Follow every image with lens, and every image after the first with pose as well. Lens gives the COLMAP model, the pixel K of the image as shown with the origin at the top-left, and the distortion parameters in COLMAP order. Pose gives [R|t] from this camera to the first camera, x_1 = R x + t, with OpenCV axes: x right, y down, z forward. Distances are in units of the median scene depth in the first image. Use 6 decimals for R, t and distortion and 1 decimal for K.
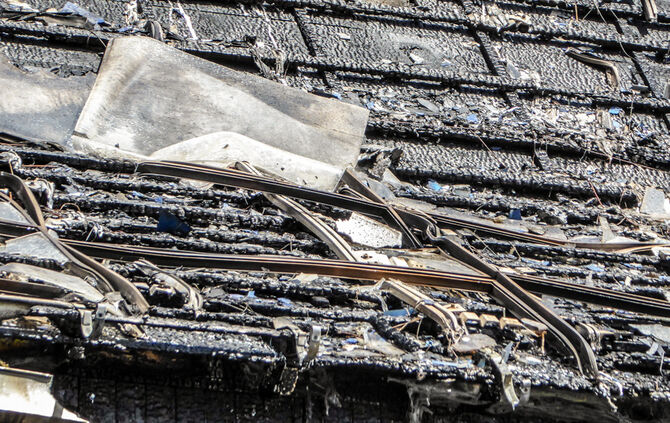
lens RADIAL K [[4547.9, 0, 339.9], [0, 4547.9, 213.0], [0, 0, 1]] dist [0.325070, 0.000000]
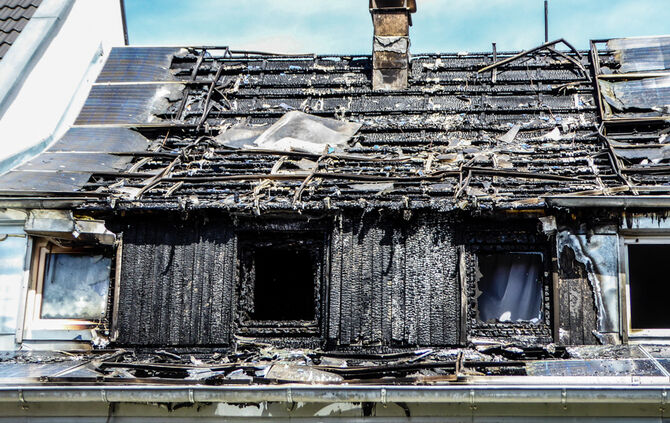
lens RADIAL K [[1349.8, 0, 380.9], [0, 1349.8, 205.2], [0, 0, 1]] dist [0.100744, 0.000000]
pose [[0.895051, -0.100945, -0.434389, 0.414961], [0.105985, 0.994287, -0.012676, 0.045280], [0.433187, -0.034693, 0.900636, 0.176049]]
